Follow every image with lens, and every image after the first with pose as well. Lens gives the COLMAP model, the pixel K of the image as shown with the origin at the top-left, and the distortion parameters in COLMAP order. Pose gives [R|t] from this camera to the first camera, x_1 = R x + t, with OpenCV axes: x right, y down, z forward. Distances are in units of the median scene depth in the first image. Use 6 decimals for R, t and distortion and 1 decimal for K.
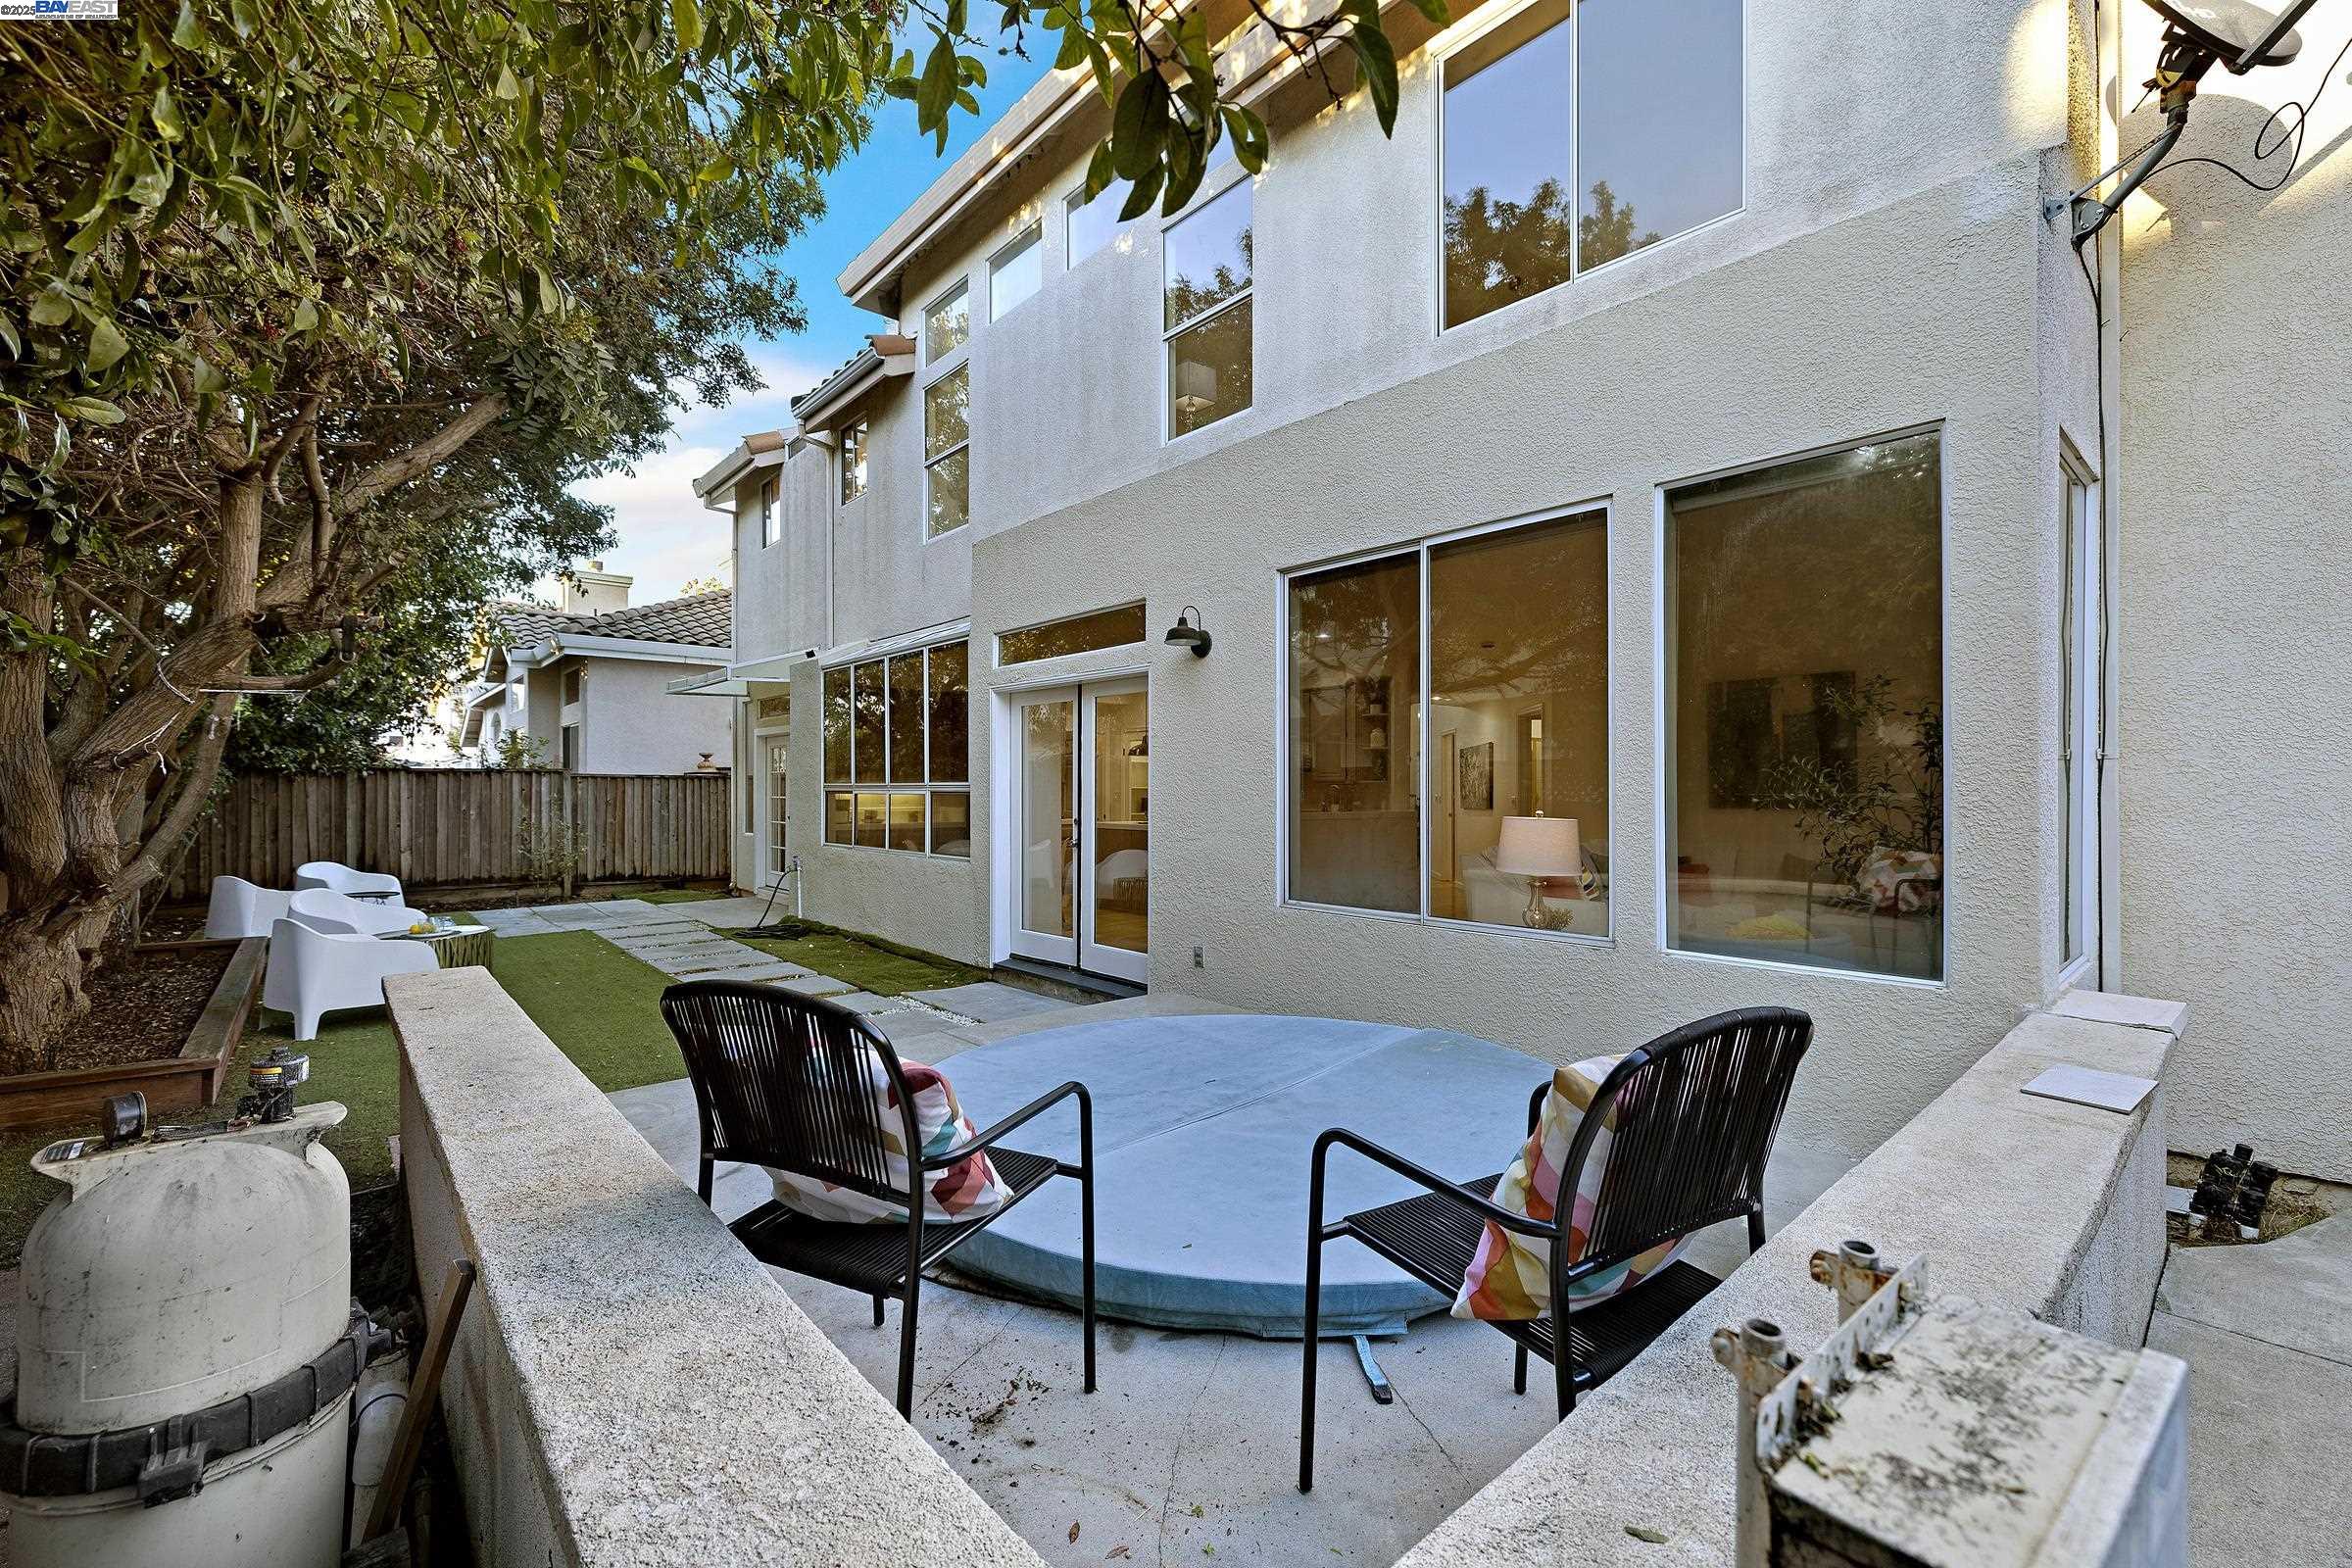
lens RADIAL K [[987.1, 0, 1181.2], [0, 987.1, 787.0], [0, 0, 1]] dist [-0.000450, 0.000013]
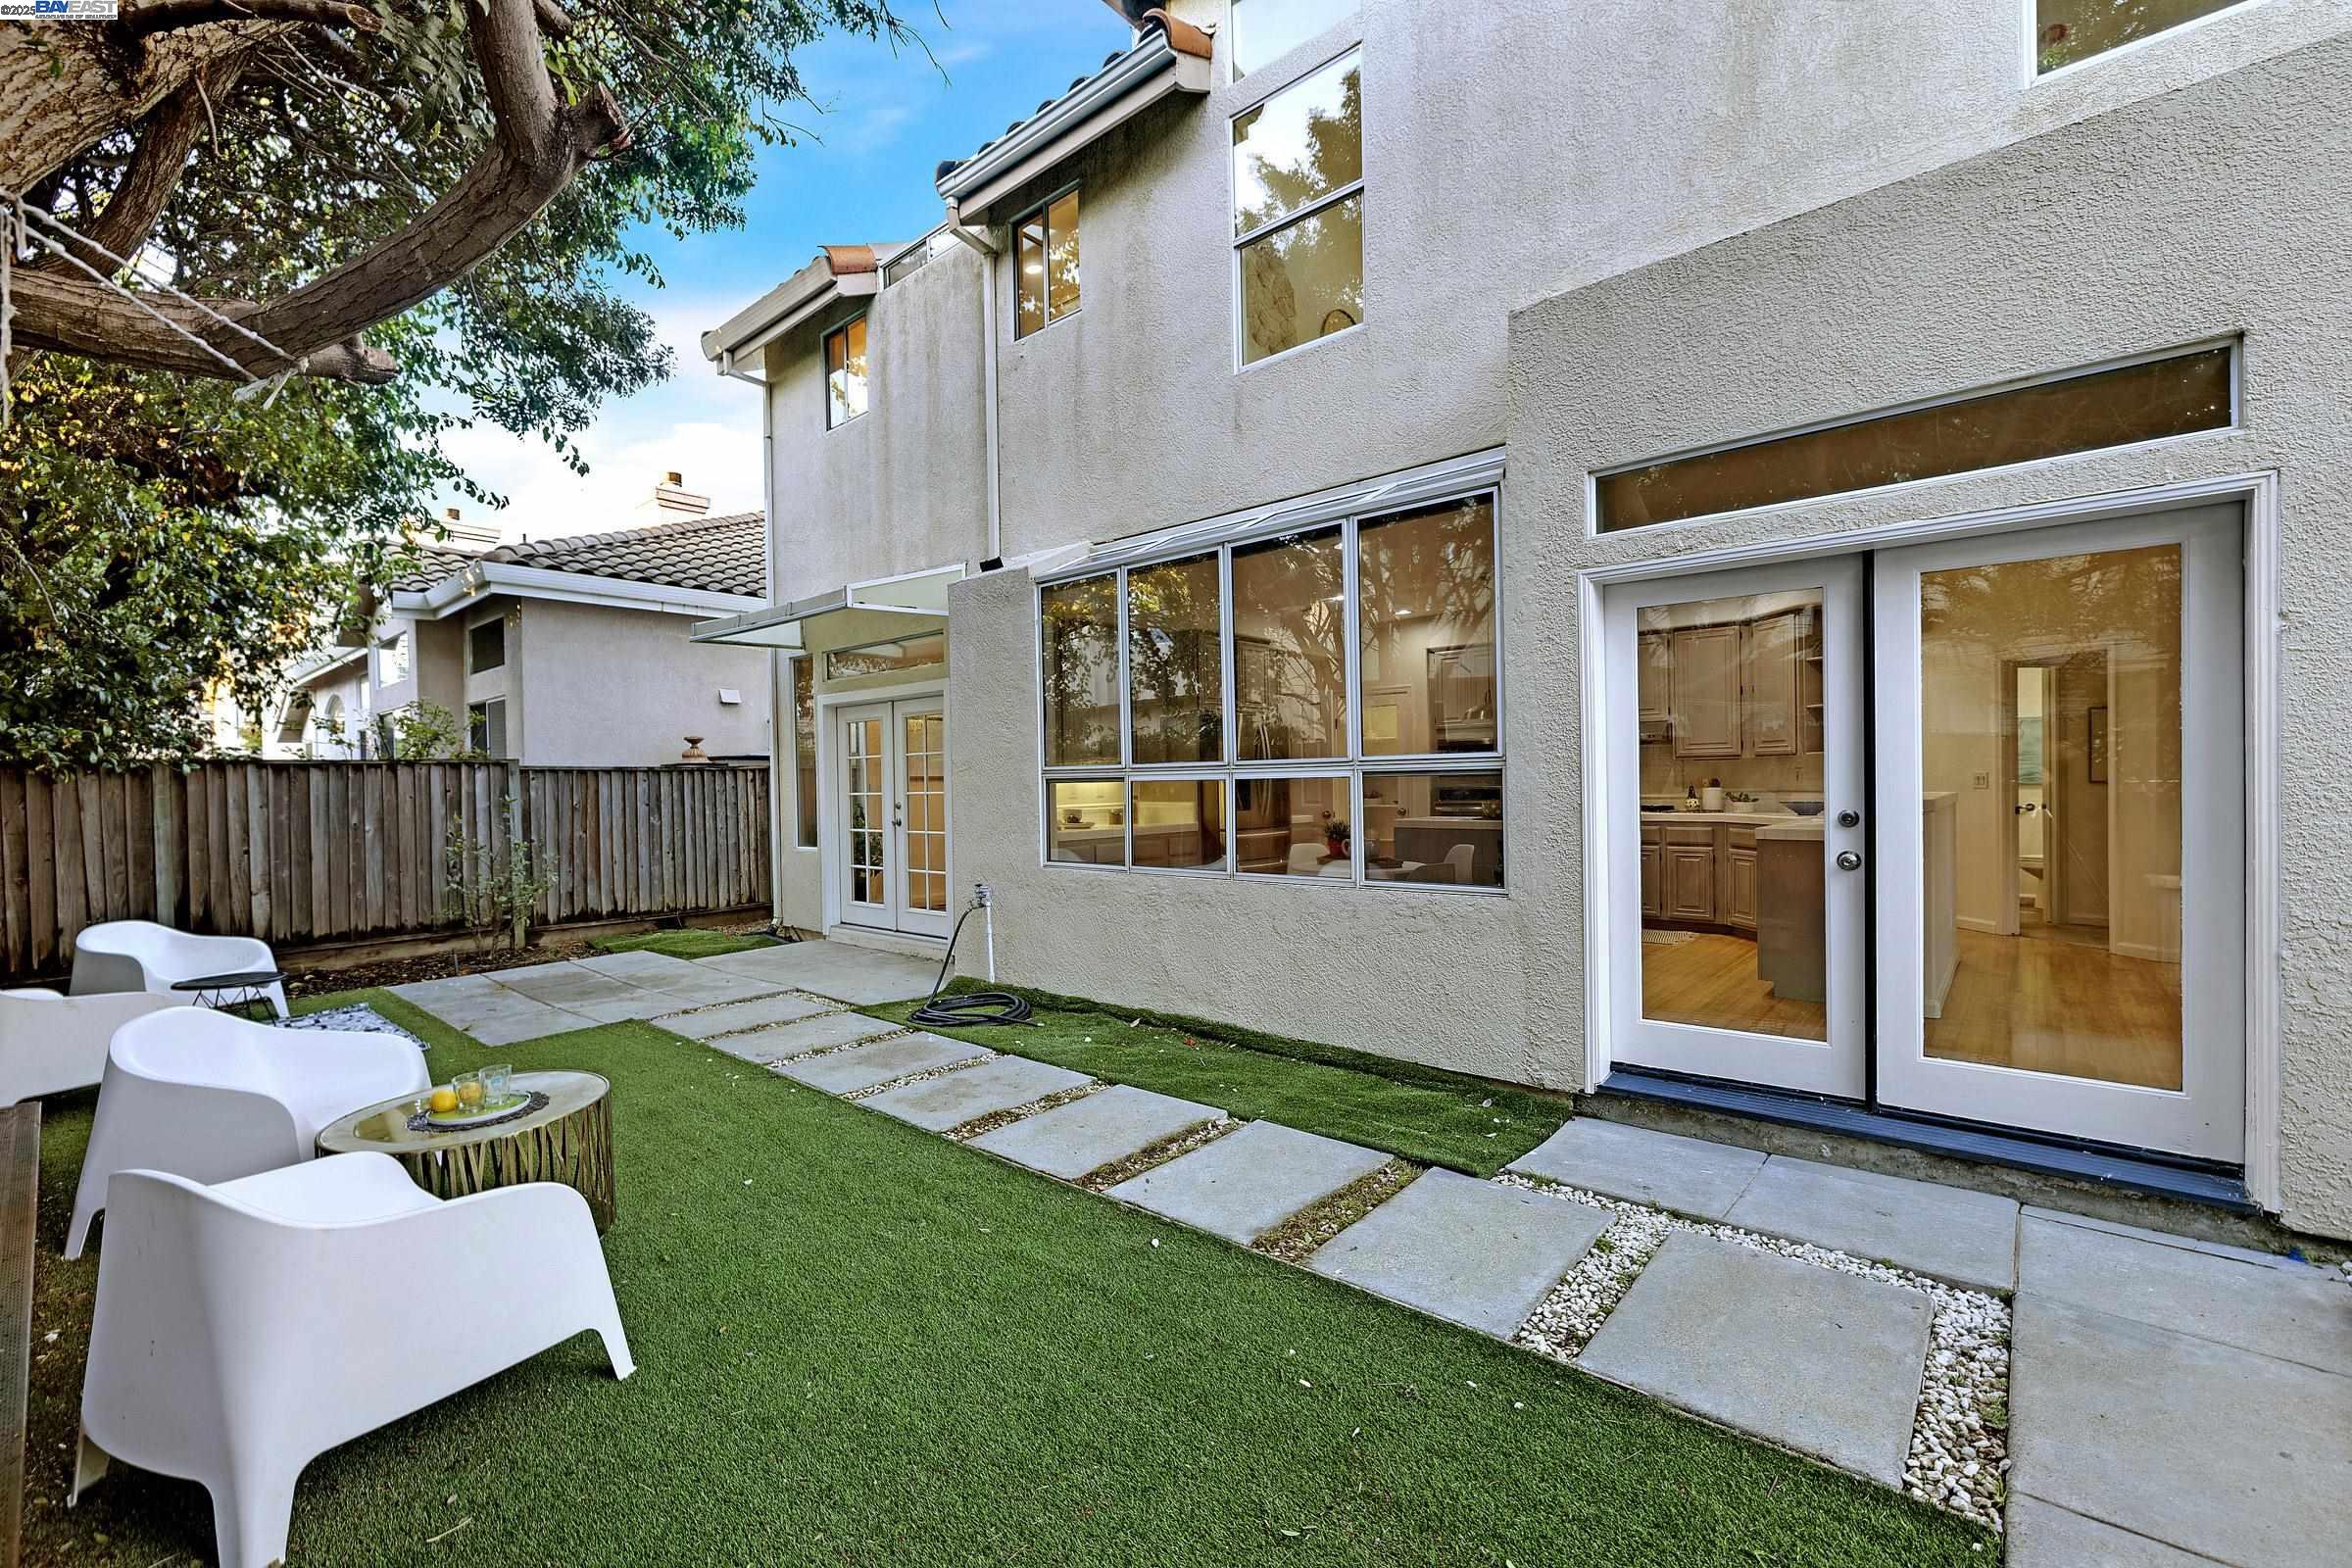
lens RADIAL K [[987.1, 0, 1181.8], [0, 987.1, 791.9], [0, 0, 1]] dist [-0.000450, 0.000013]
pose [[0.990236, -0.020968, 0.137817, -0.289863], [0.019269, 0.999721, 0.013648, 0.003939], [-0.138065, -0.010860, 0.990364, 0.297413]]
